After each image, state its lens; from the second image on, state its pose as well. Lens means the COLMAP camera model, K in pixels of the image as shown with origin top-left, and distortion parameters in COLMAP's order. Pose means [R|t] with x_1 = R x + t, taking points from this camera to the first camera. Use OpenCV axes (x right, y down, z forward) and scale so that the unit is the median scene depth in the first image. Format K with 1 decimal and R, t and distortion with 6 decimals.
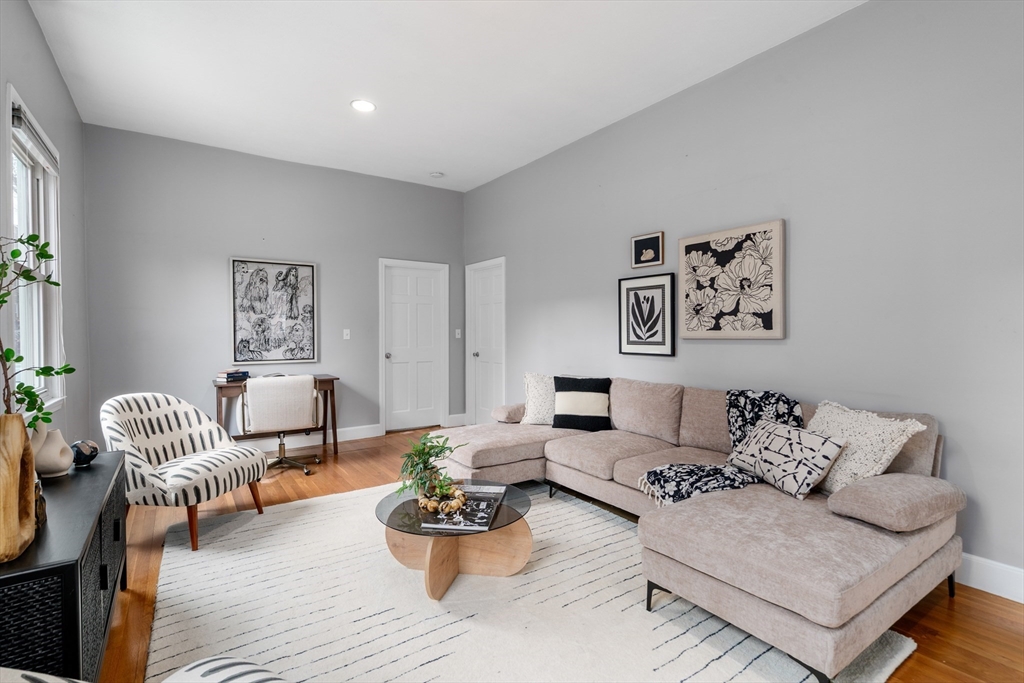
lens RADIAL K [[473.5, 0, 515.6], [0, 473.5, 343.6], [0, 0, 1]] dist [-0.004186, 0.001382]
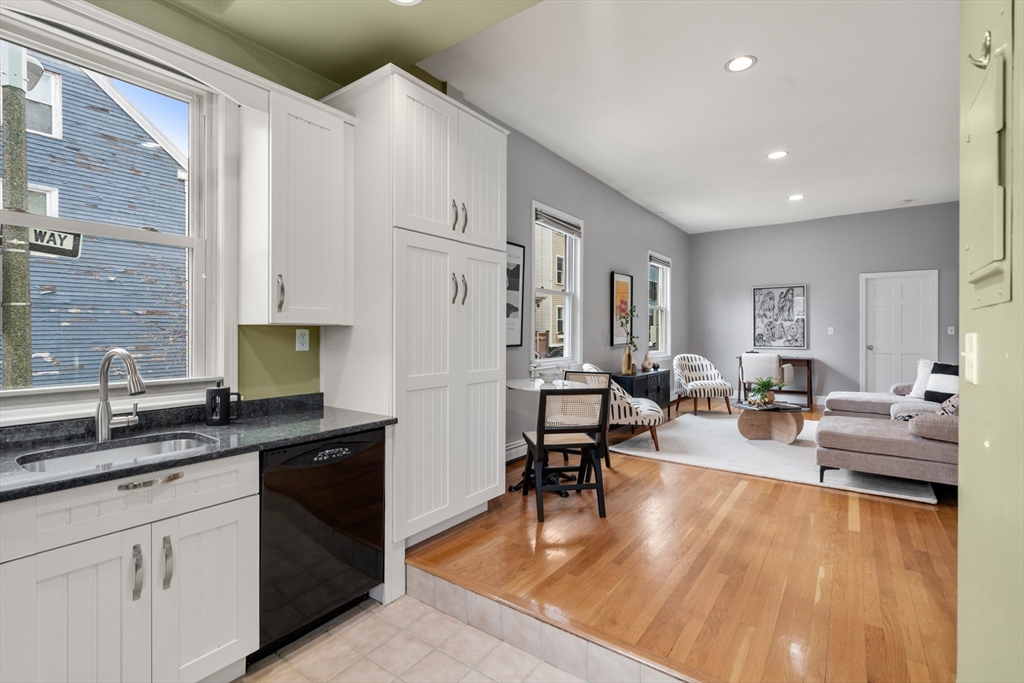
lens RADIAL K [[473.5, 0, 506.5], [0, 473.5, 332.8], [0, 0, 1]] dist [-0.004186, 0.001382]
pose [[0.315323, 0.001211, -0.948984, 1.014592], [-0.023398, 0.999705, -0.006499, 0.027002], [0.948696, 0.024254, 0.315258, -0.548613]]
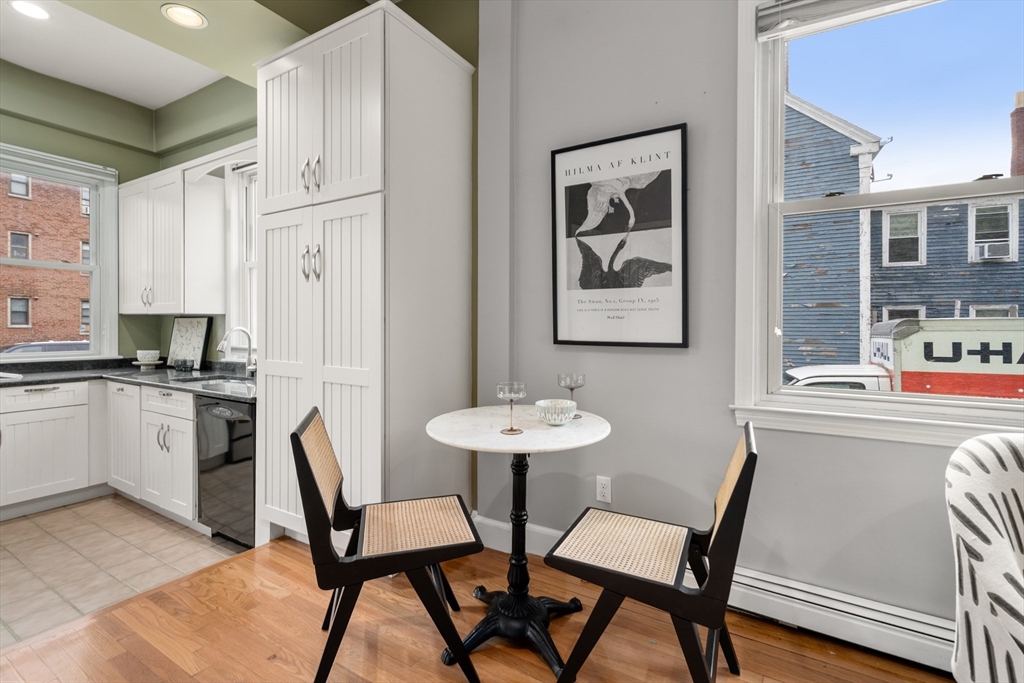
lens RADIAL K [[473.5, 0, 508.2], [0, 473.5, 326.5], [0, 0, 1]] dist [-0.004186, 0.001382]
pose [[-0.919702, -0.003704, -0.392600, 0.287999], [-0.015148, 0.999546, 0.026056, 0.017276], [0.392325, 0.029911, -0.919340, 0.275059]]
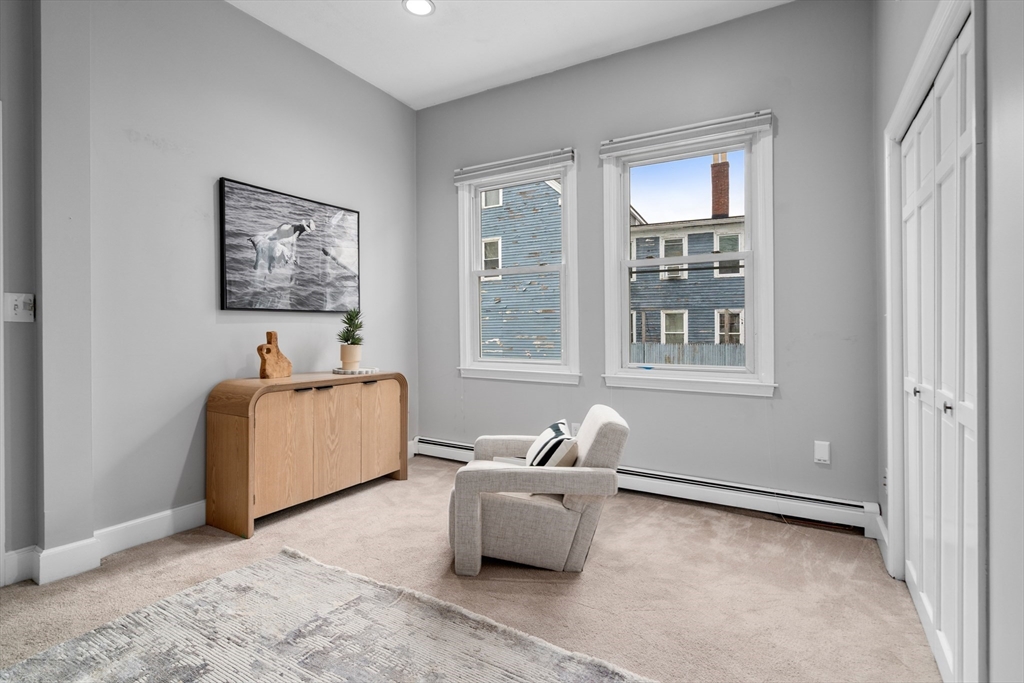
lens RADIAL K [[490.3, 0, 519.2], [0, 490.3, 327.5], [0, 0, 1]] dist [0.001584, 0.000794]
pose [[-0.909711, 0.005560, -0.415205, -0.813039], [-0.005636, 0.999653, 0.025734, -0.044747], [0.415204, 0.025751, -0.909364, 2.329994]]
